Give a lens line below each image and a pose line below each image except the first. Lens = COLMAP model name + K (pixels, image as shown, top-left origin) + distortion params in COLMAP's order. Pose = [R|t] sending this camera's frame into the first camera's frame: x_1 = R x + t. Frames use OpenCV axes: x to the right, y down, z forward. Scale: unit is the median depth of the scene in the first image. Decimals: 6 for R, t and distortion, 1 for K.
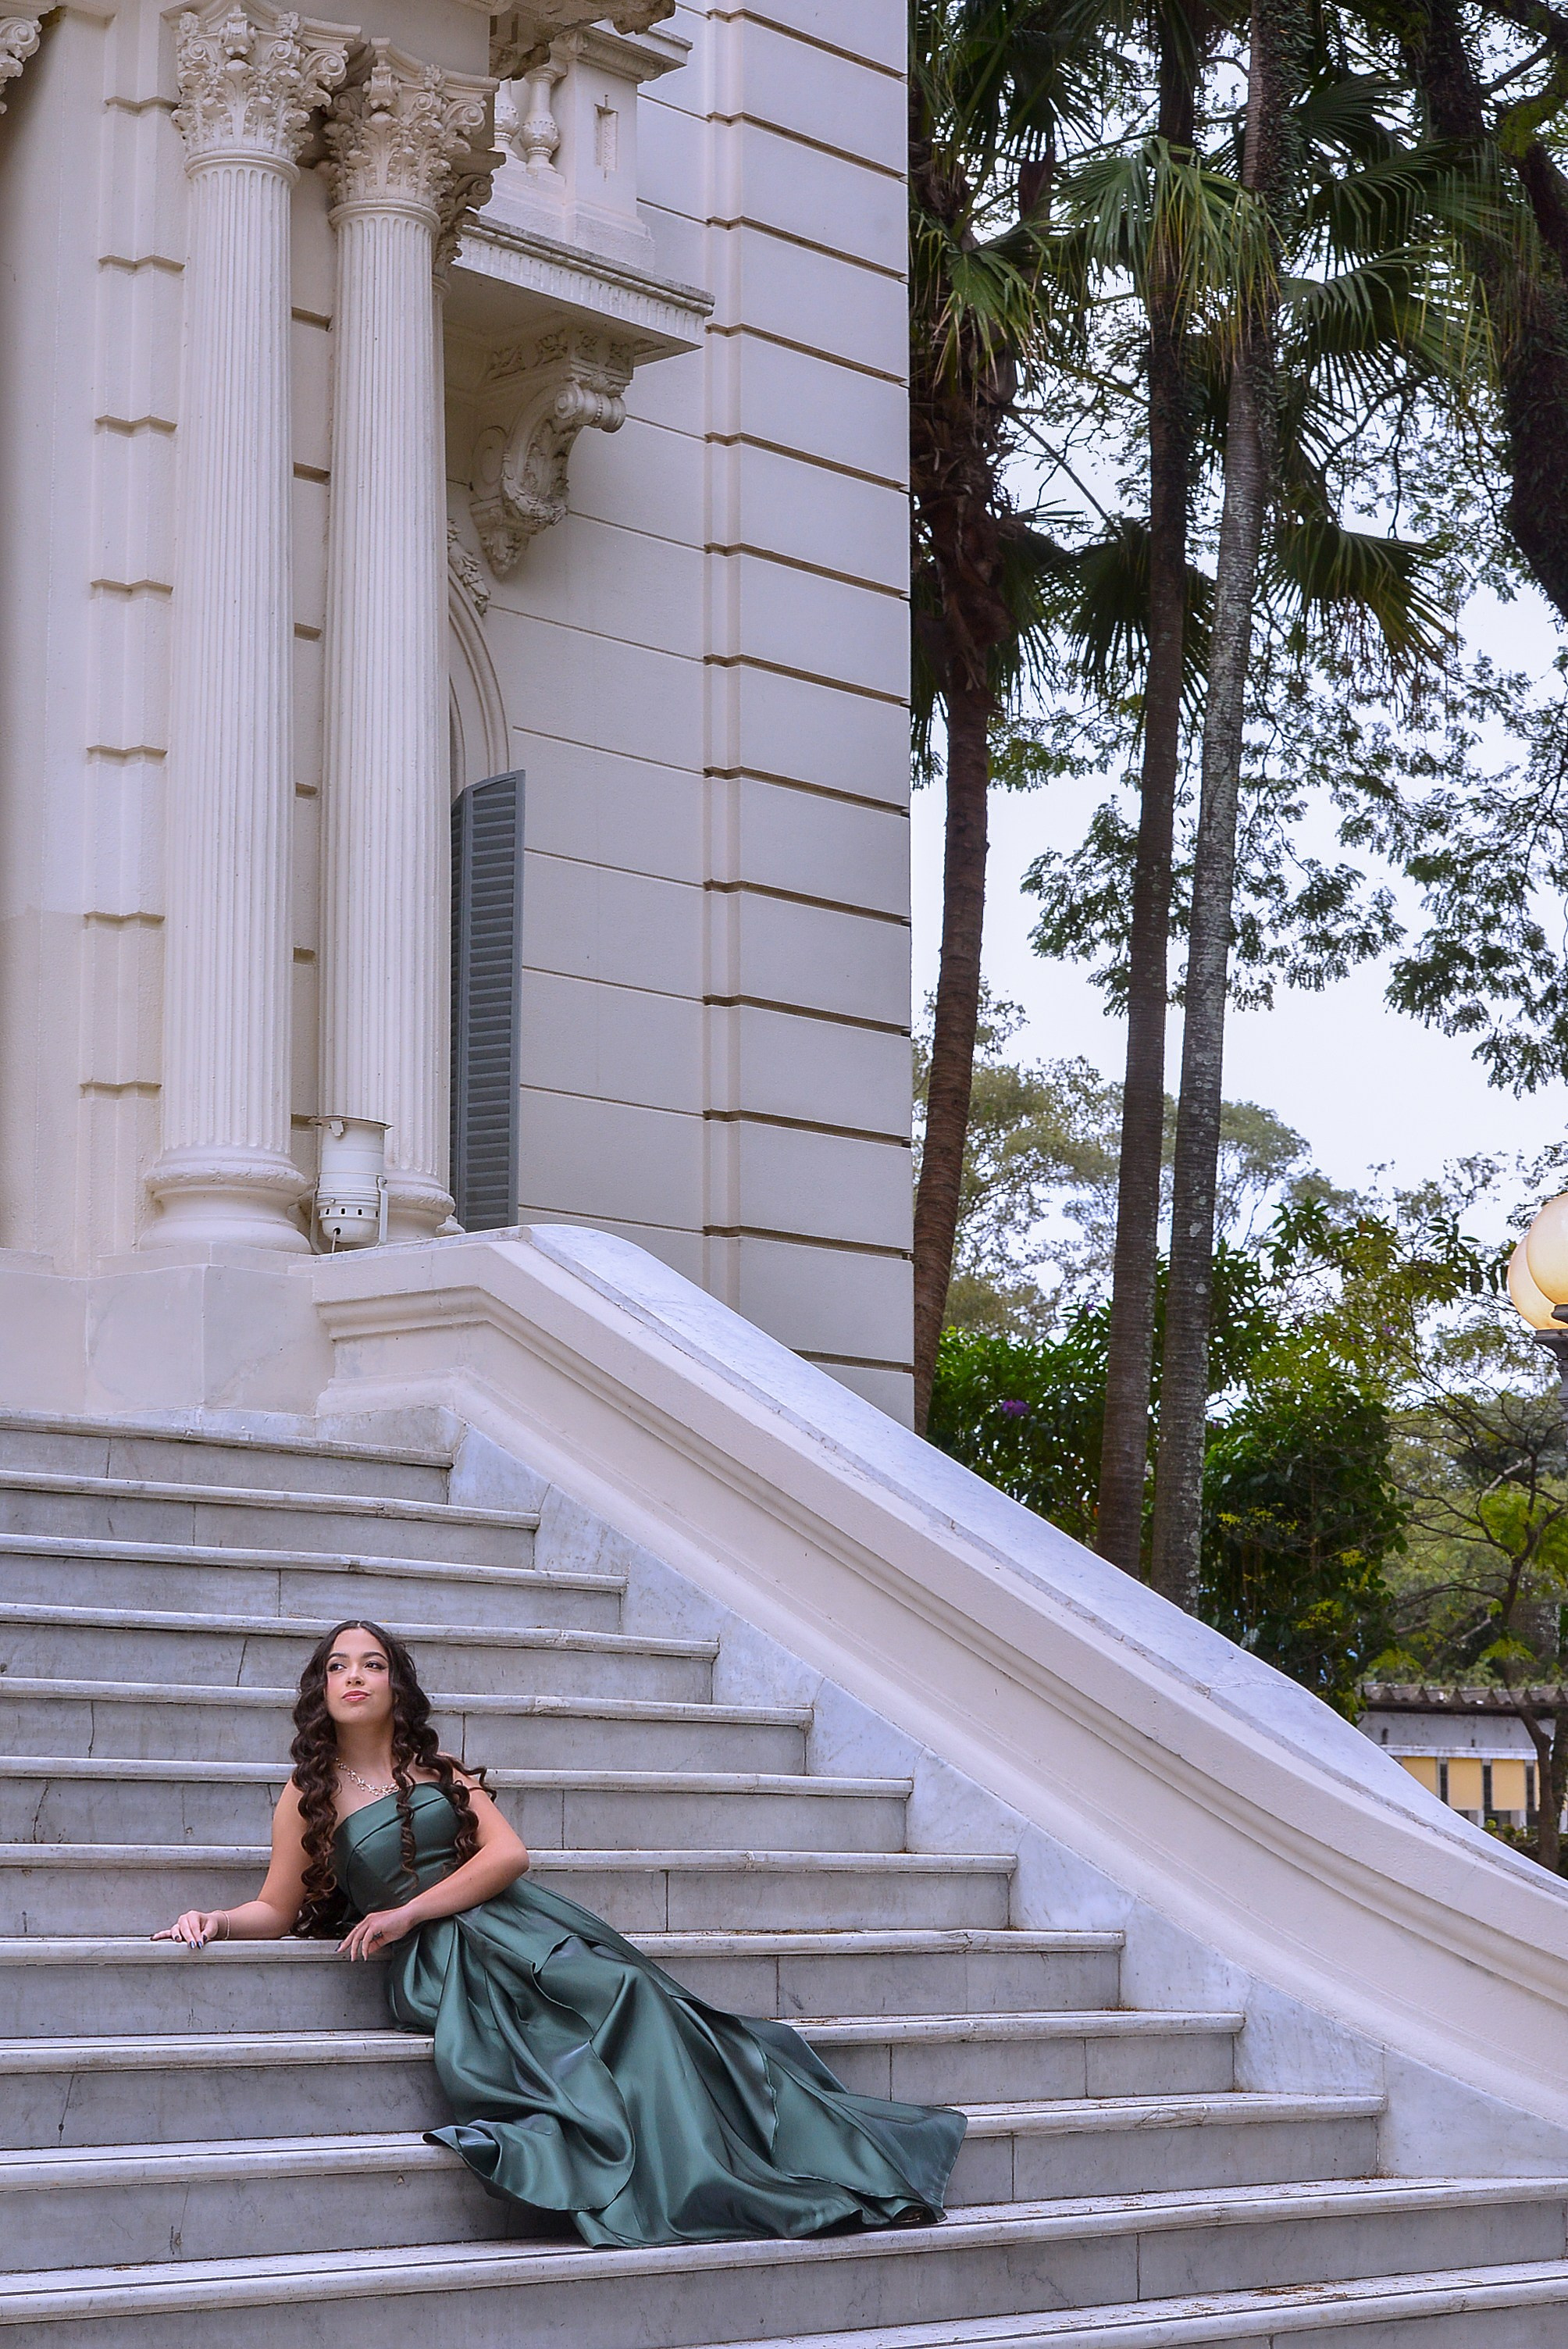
lens RADIAL K [[4755.2, 0, 784.0], [0, 4755.2, 1174.5], [0, 0, 1]] dist [-0.057471, -0.217034]
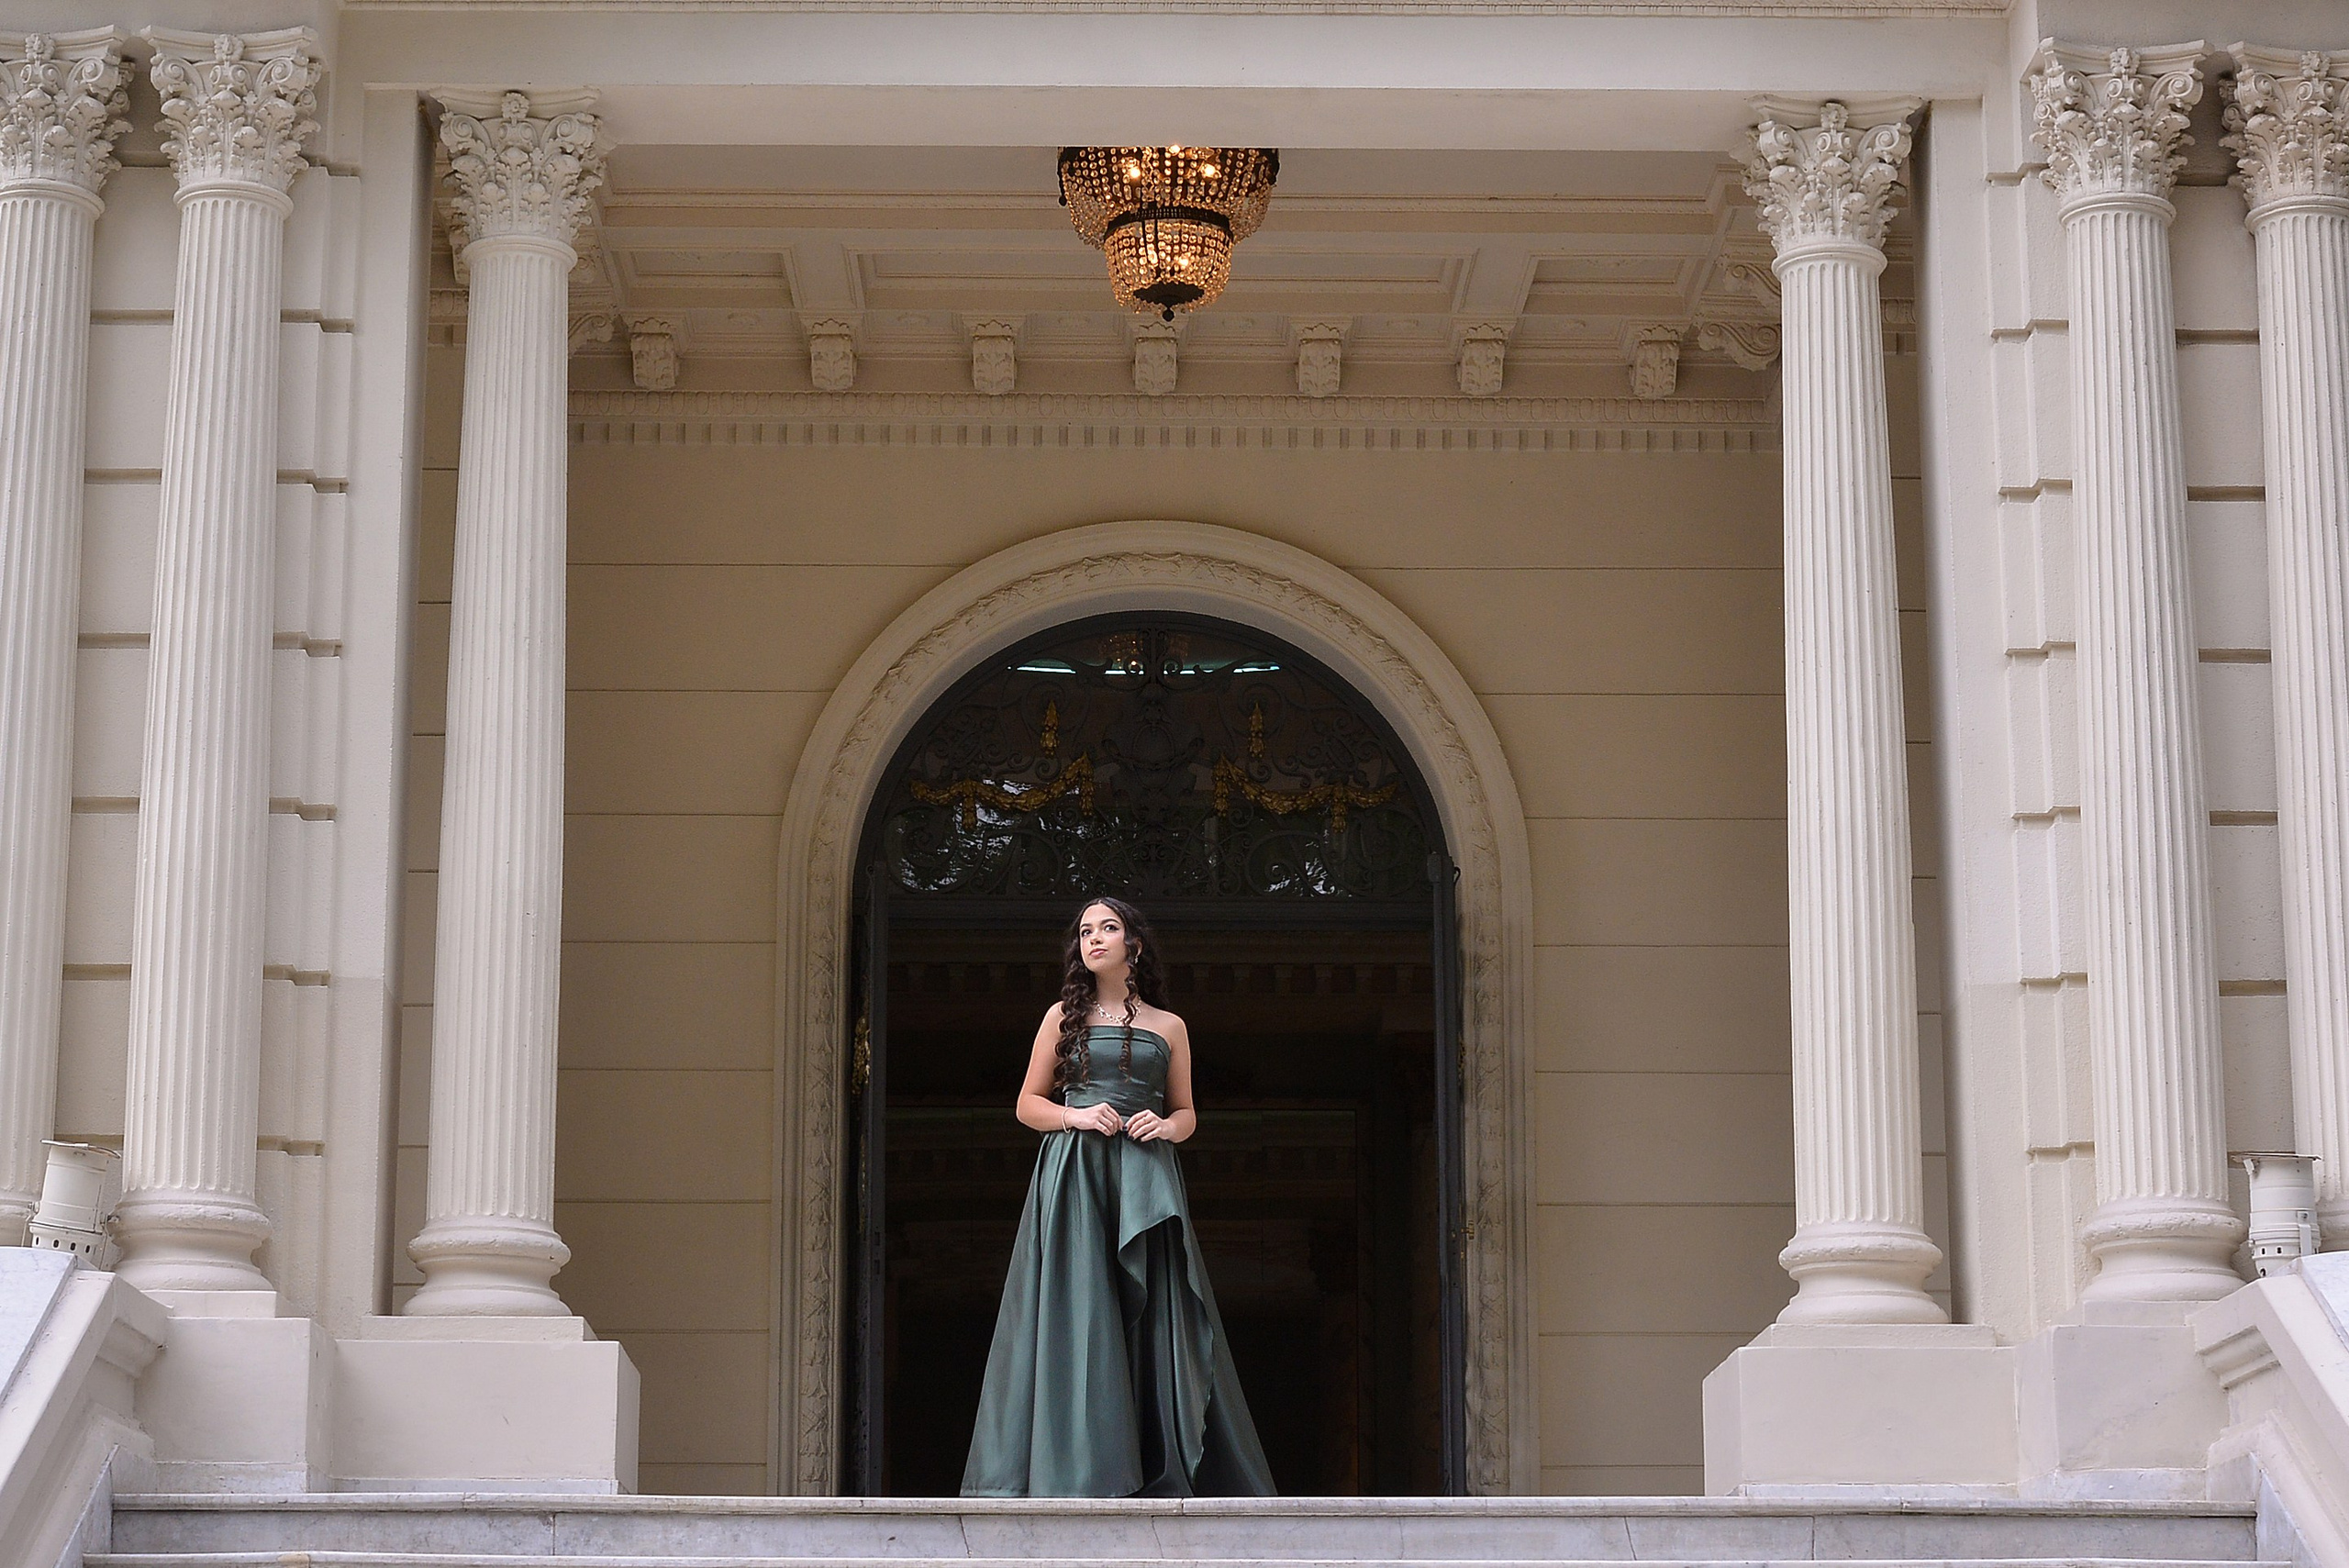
lens RADIAL K [[4755.2, 0, 1173.5], [0, 4755.2, 922.0], [0, 0, 1]] dist [-0.057471, -0.217034]
pose [[0.698622, -0.147125, -0.700201, 0.437867], [0.105443, 0.989116, -0.102627, 0.017070], [0.707679, -0.002134, 0.706531, 0.163230]]
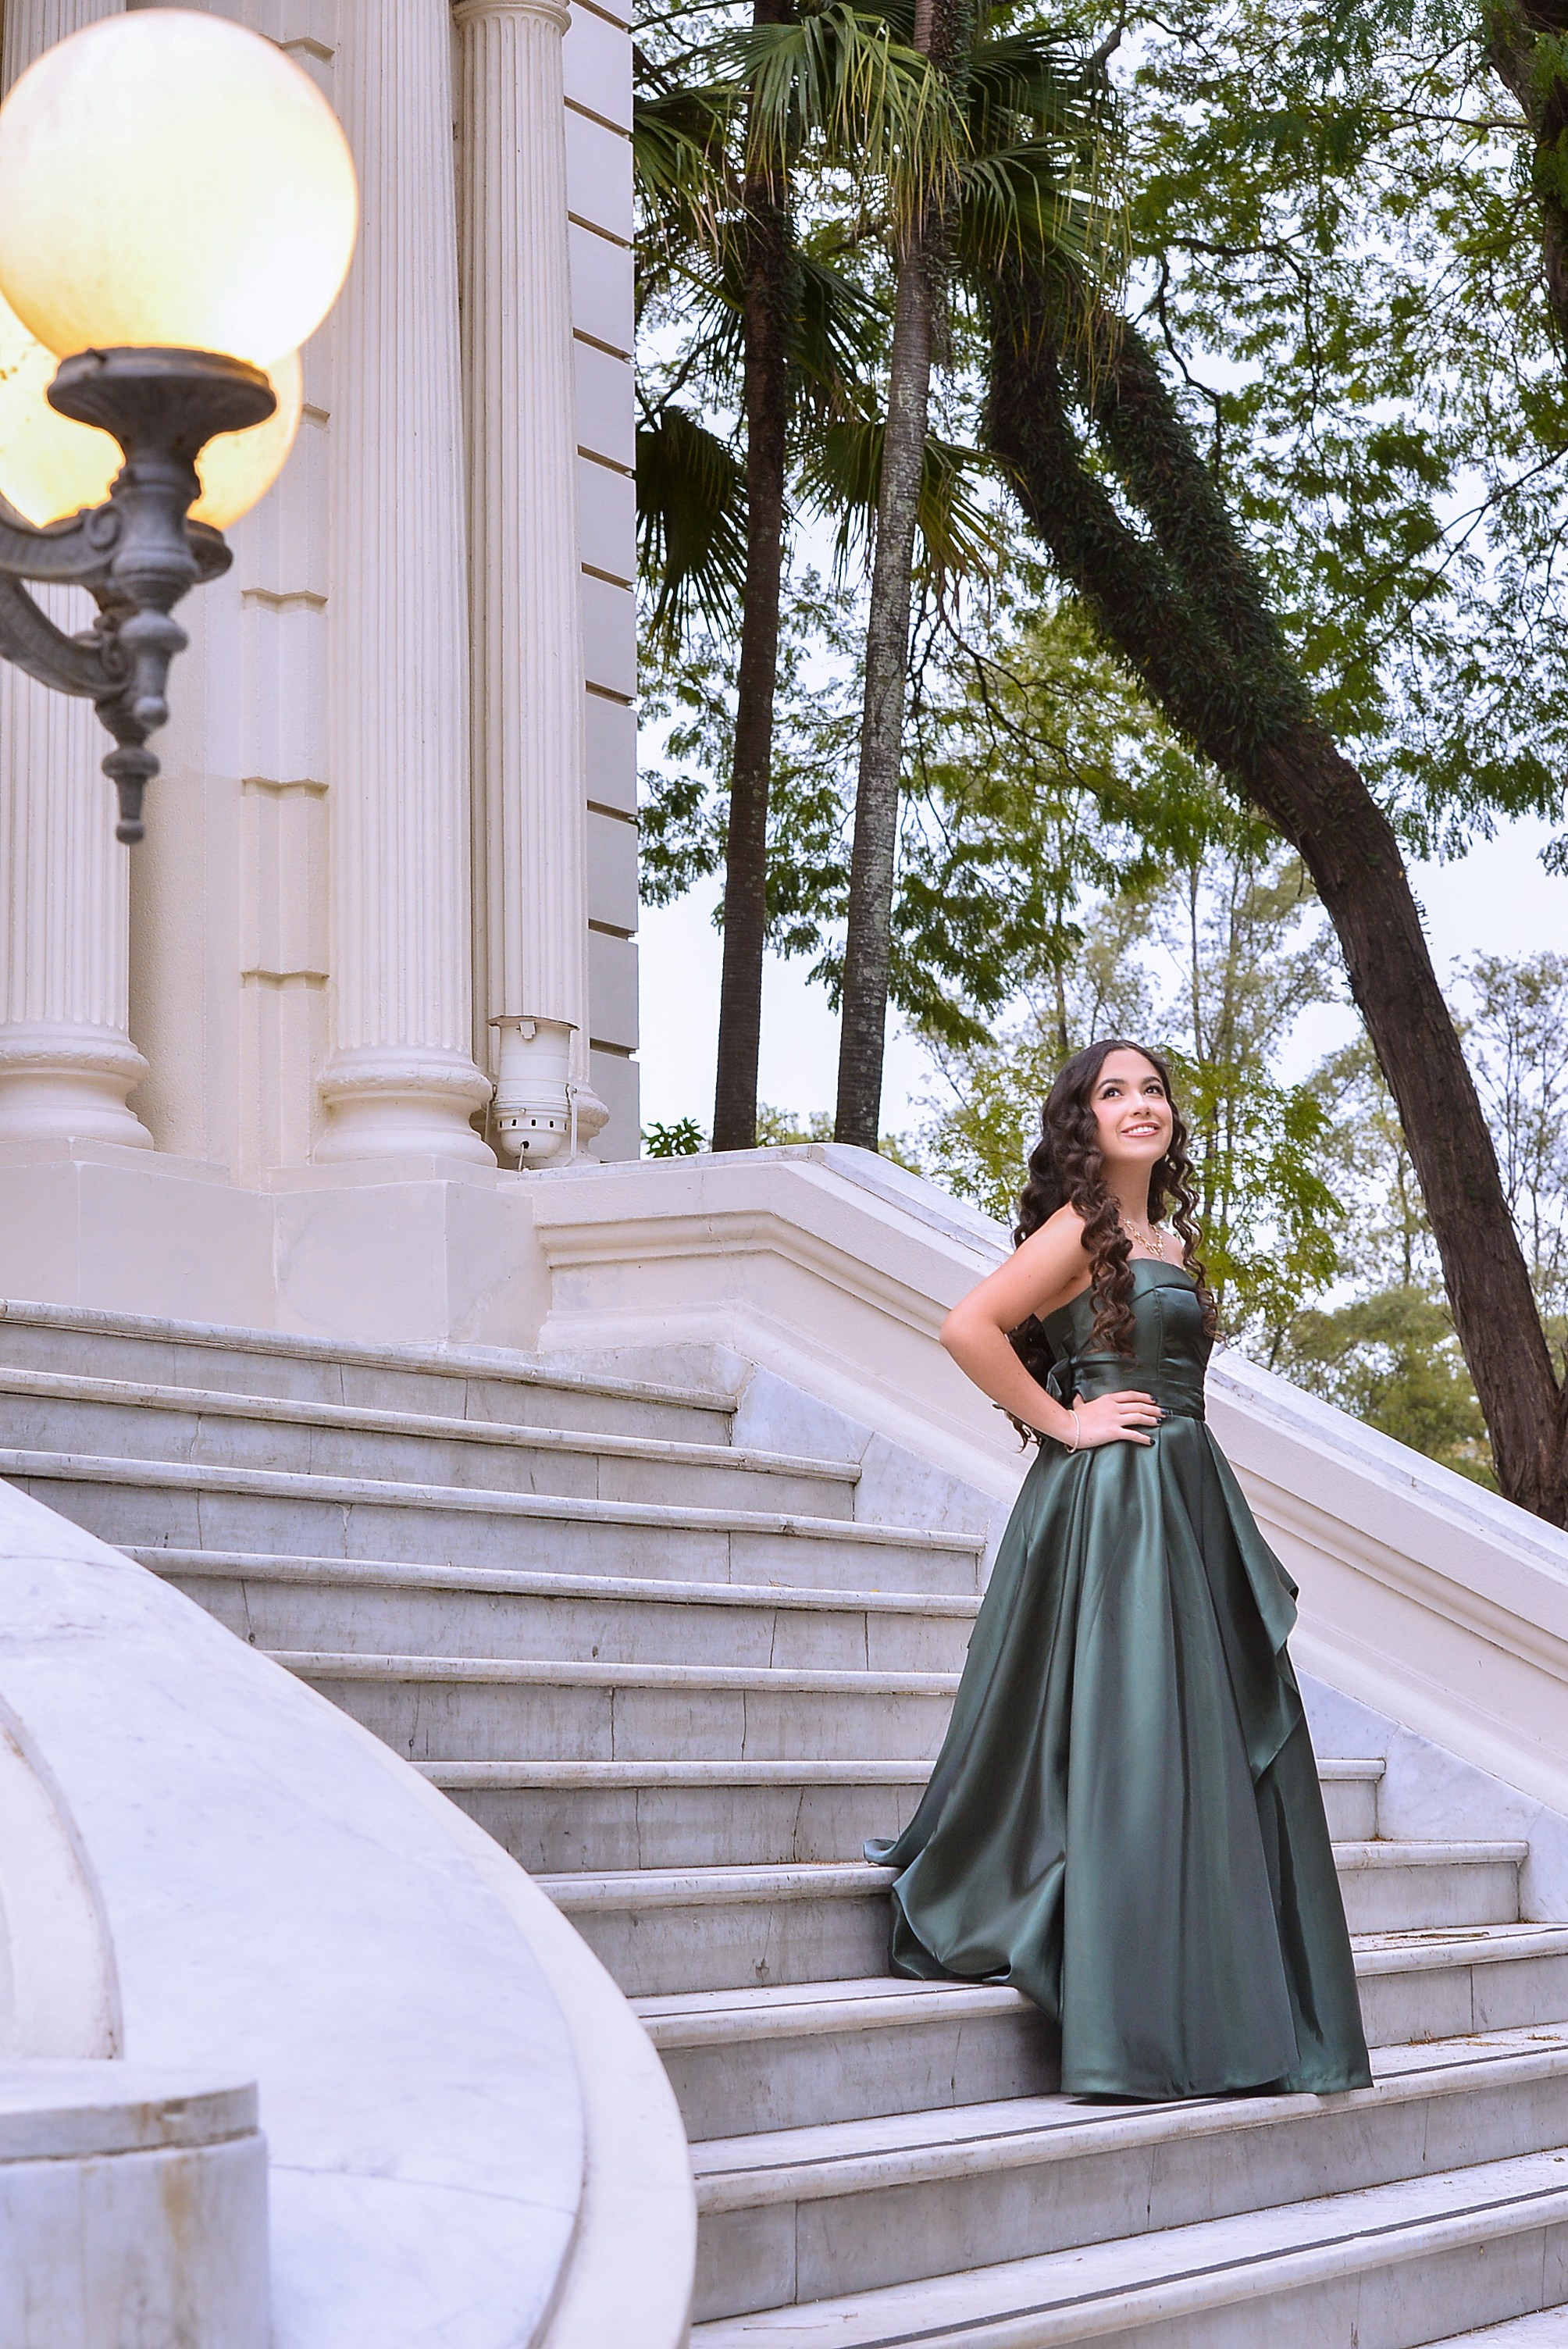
lens RADIAL K [[4755.2, 0, 784.0], [0, 4755.2, 1174.5], [0, 0, 1]] dist [-0.057471, -0.217034]
pose [[0.970484, 0.018677, 0.240441, -0.262825], [-0.023095, 0.999612, 0.015571, 0.002461], [-0.240057, -0.020665, 0.970539, 0.120397]]
